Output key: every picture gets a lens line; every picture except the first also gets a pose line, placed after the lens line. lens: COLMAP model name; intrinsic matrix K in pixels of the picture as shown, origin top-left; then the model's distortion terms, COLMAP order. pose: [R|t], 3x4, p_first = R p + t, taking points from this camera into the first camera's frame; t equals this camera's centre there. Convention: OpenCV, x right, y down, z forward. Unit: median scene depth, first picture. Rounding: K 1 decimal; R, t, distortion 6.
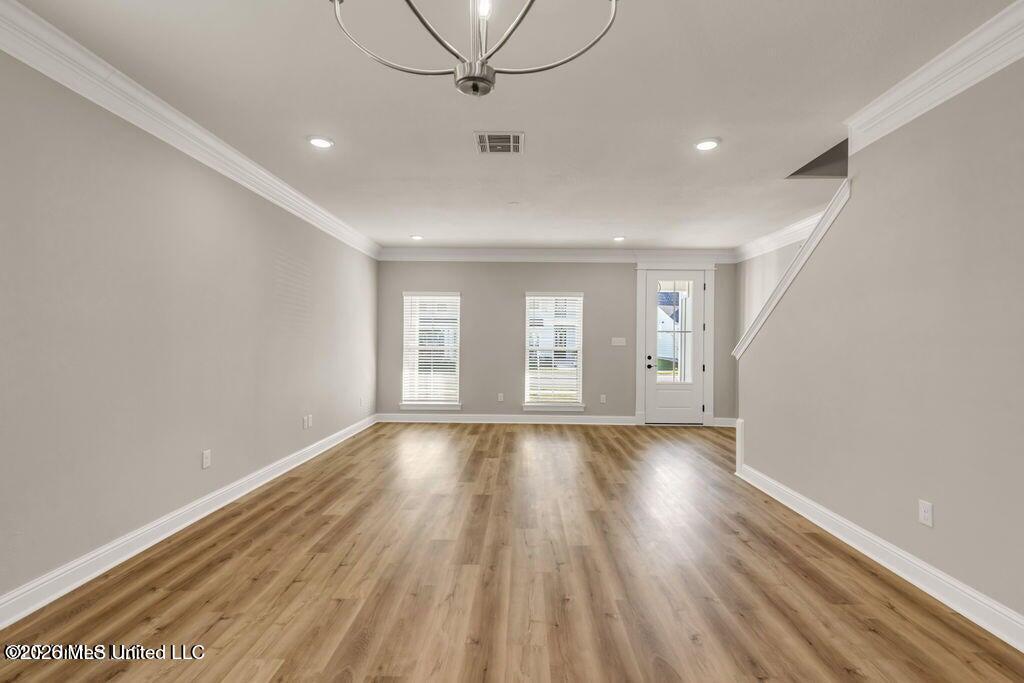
lens RADIAL K [[462.4, 0, 516.5], [0, 462.4, 337.8], [0, 0, 1]] dist [0.009947, -0.002920]
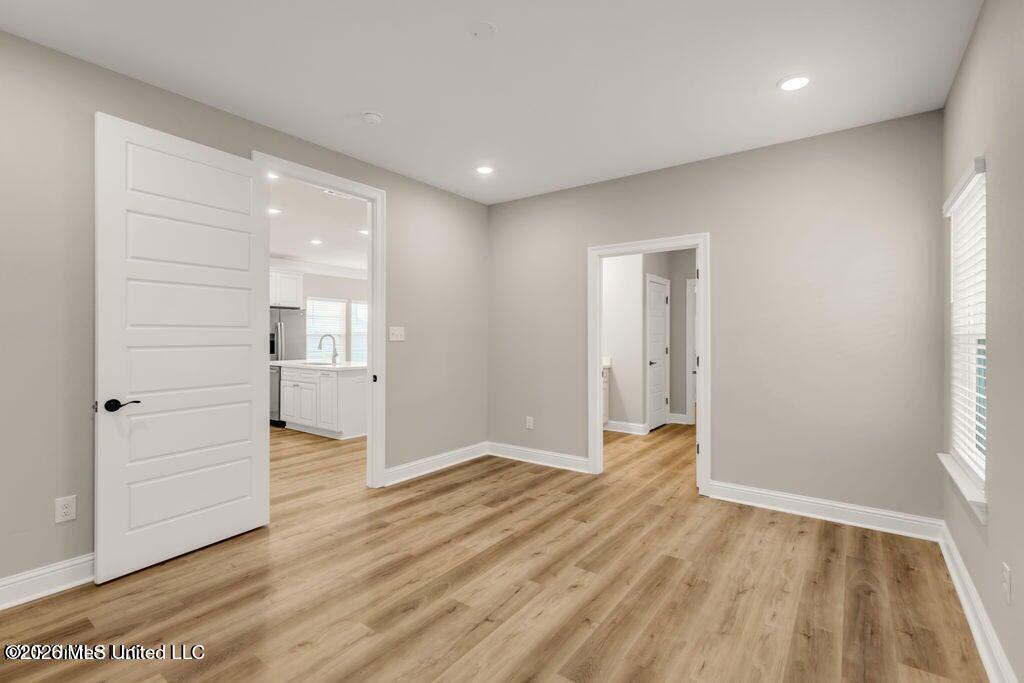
lens RADIAL K [[462.4, 0, 512.9], [0, 462.4, 339.3], [0, 0, 1]] dist [0.009947, -0.002920]
pose [[0.812653, -0.007055, -0.582705, 1.867460], [0.013846, 0.999878, 0.007203, 0.011826], [0.582583, -0.013922, 0.812652, -1.513233]]
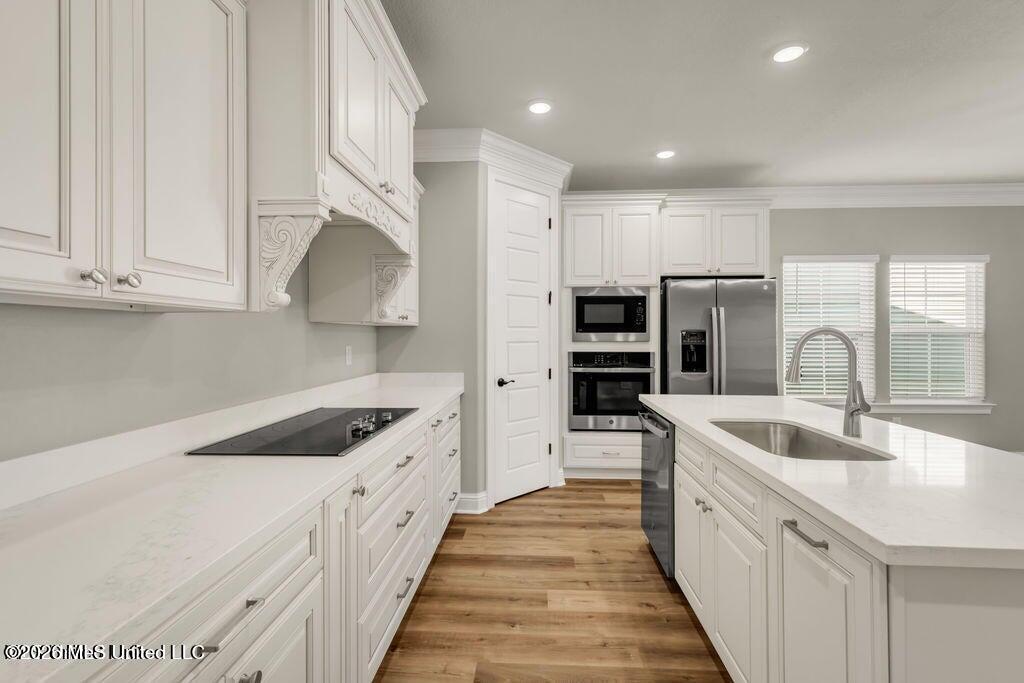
lens RADIAL K [[462.4, 0, 511.2], [0, 462.4, 336.1], [0, 0, 1]] dist [0.009947, -0.002920]
pose [[-0.034492, -0.007265, -0.999379, 0.699336], [0.008241, 0.999938, -0.007554, 0.001659], [0.999371, -0.008497, -0.034430, -0.764143]]
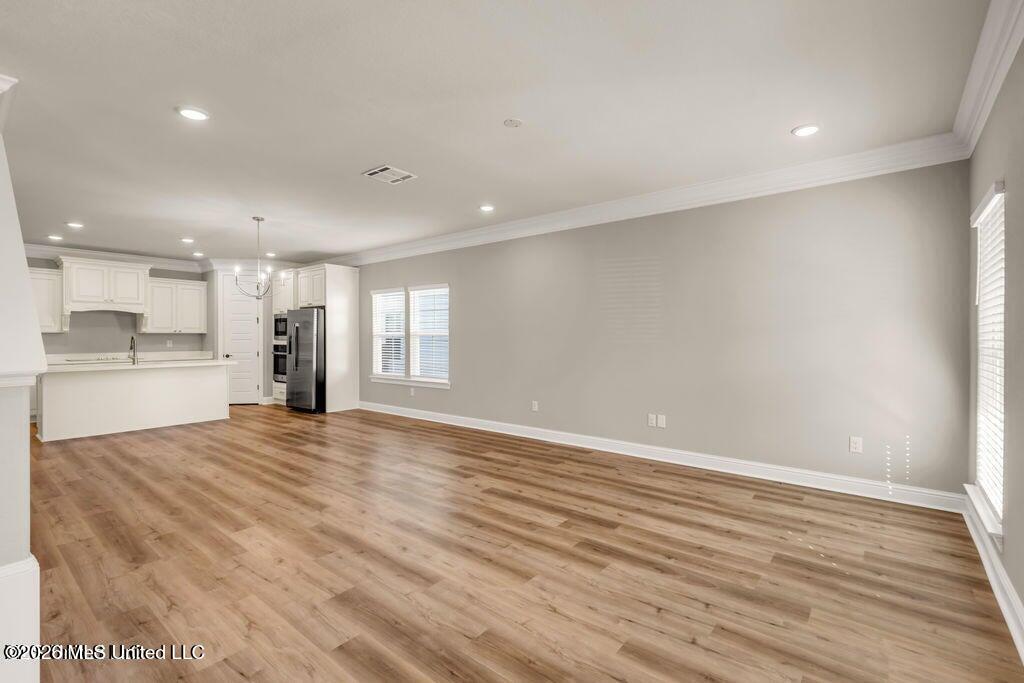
lens RADIAL K [[462.4, 0, 513.1], [0, 462.4, 339.8], [0, 0, 1]] dist [0.009947, -0.002920]
pose [[-0.623744, -0.002319, -0.781625, 0.686931], [0.002582, 0.999984, -0.005028, 0.024590], [0.781625, -0.005154, -0.623728, 1.934478]]
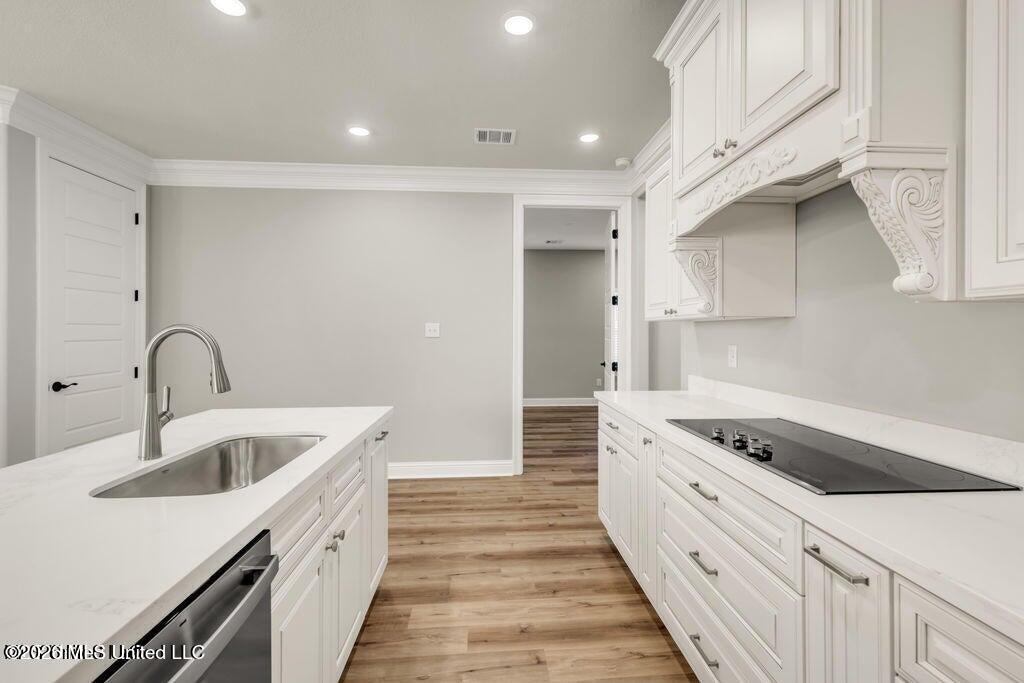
lens RADIAL K [[462.4, 0, 517.1], [0, 462.4, 332.1], [0, 0, 1]] dist [0.009947, -0.002920]
pose [[-0.089245, -0.009496, 0.995964, -0.260835], [-0.005468, 0.999944, 0.009044, -0.008105], [-0.995995, -0.004639, -0.089292, -0.694193]]
